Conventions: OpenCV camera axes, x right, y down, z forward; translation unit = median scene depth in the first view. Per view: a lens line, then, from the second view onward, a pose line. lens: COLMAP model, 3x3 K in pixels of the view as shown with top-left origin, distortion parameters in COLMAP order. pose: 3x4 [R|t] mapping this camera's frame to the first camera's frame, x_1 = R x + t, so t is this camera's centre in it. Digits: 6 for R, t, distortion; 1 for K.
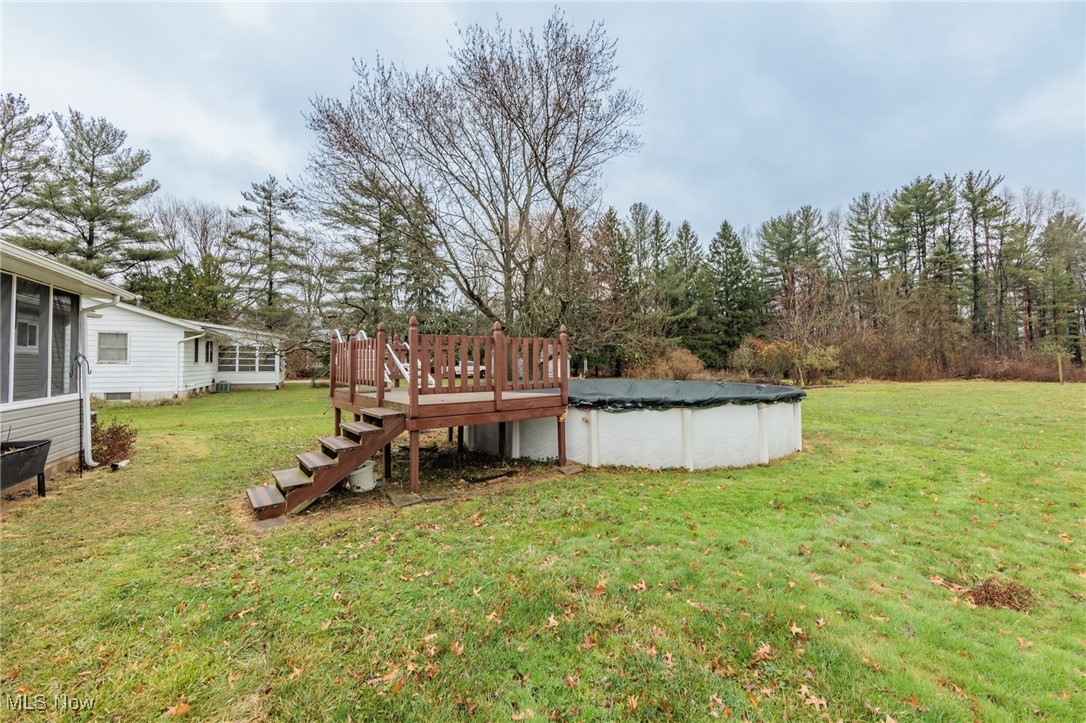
lens RADIAL K [[431.6, 0, 550.1], [0, 431.6, 356.1], [0, 0, 1]] dist [-0.005777, 0.000553]
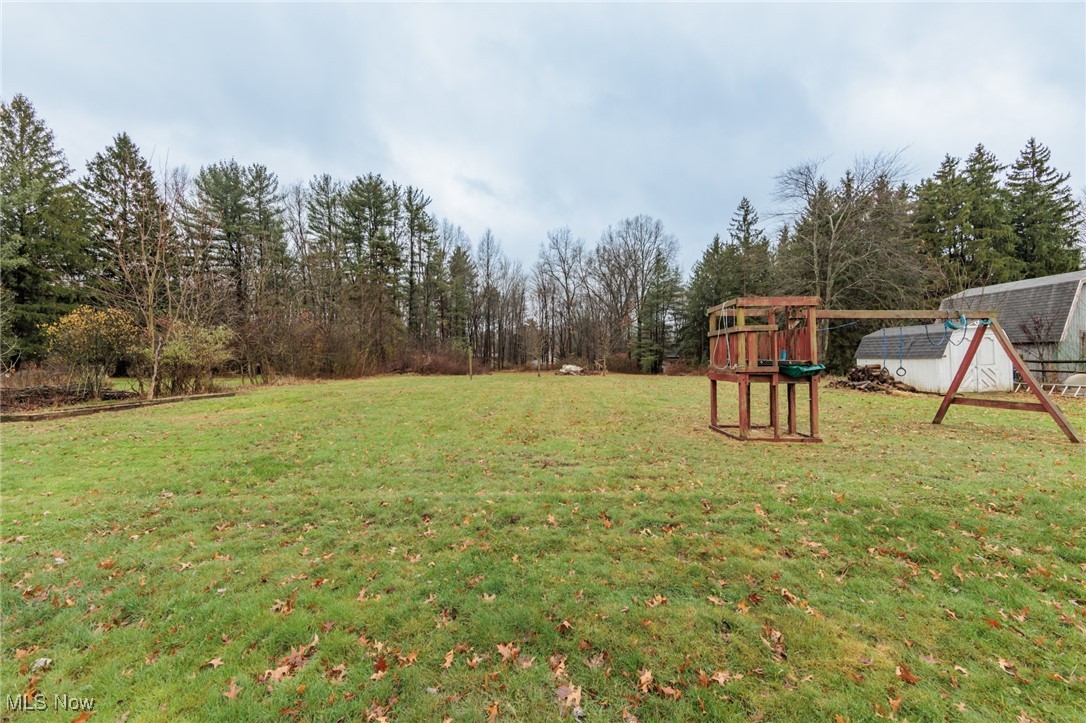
lens RADIAL K [[431.6, 0, 546.8], [0, 431.6, 357.2], [0, 0, 1]] dist [-0.005777, 0.000553]
pose [[0.467843, 0.007364, 0.883781, 0.151682], [-0.023363, 0.999719, 0.004037, 0.003295], [-0.883503, -0.022537, 0.467883, 0.145798]]
